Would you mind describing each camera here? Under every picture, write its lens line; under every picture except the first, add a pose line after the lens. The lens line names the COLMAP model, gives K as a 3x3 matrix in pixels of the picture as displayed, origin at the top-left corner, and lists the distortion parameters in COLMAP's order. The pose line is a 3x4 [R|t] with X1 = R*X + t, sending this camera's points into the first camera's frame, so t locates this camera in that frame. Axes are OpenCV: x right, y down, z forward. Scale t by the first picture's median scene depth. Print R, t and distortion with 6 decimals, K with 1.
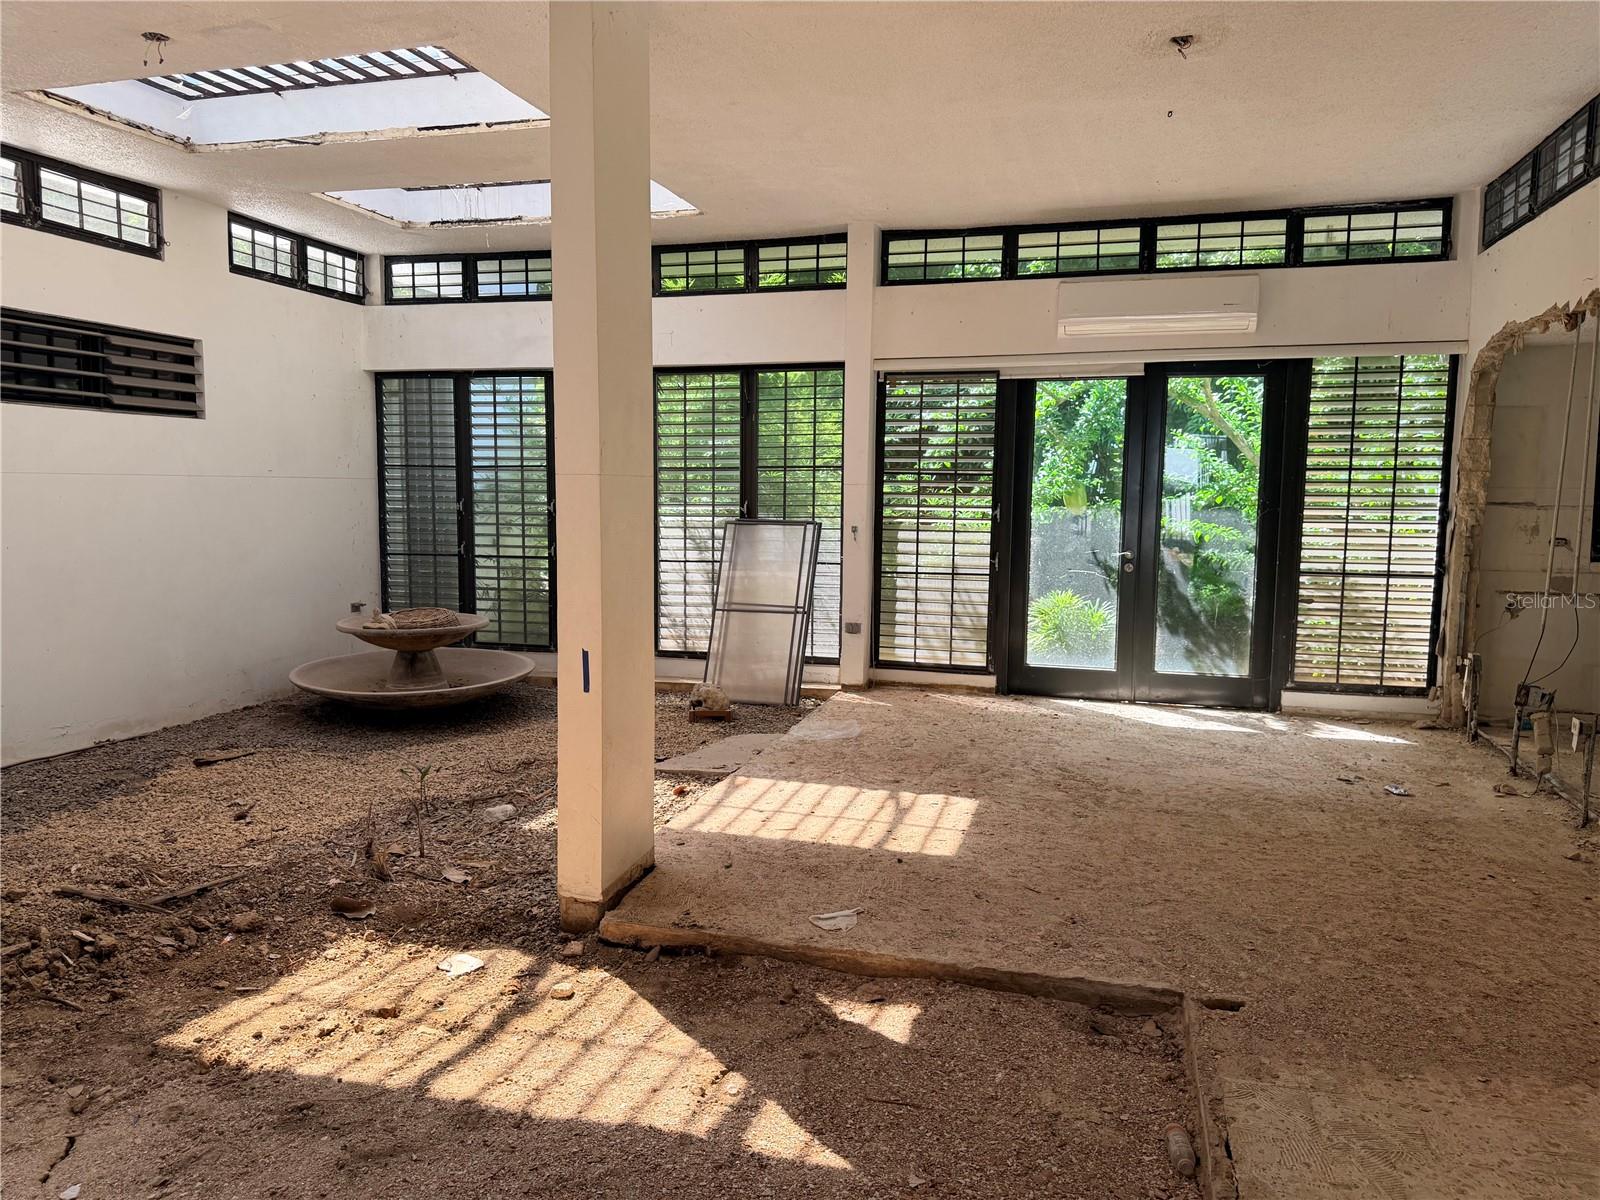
lens RADIAL K [[1172.4, 0, 815.9], [0, 1172.4, 588.0], [0, 0, 1]] dist [0.036909, -0.069337]
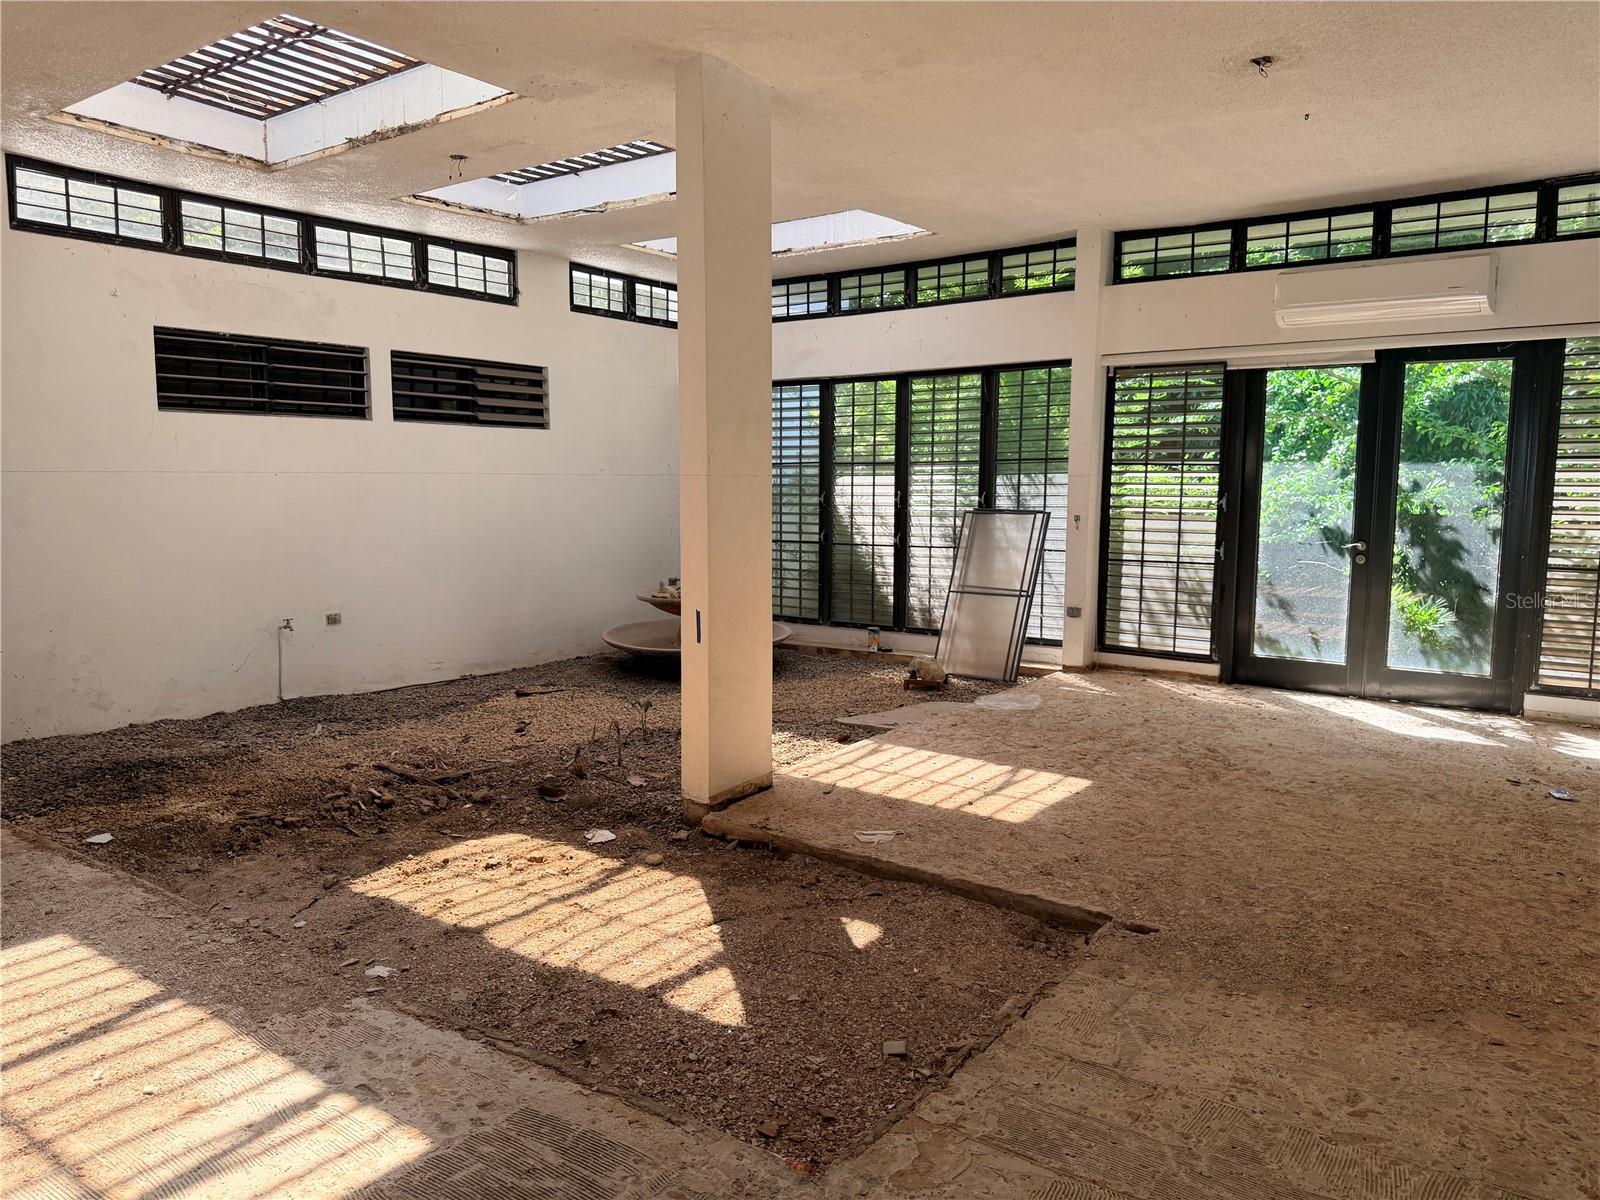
lens RADIAL K [[1172.4, 0, 789.2], [0, 1172.4, 591.5], [0, 0, 1]] dist [0.036909, -0.069337]
pose [[0.931063, 0.028296, -0.363760, 0.204368], [-0.023973, 0.999578, 0.016395, 0.004997], [0.364071, -0.006545, 0.931348, -0.095405]]
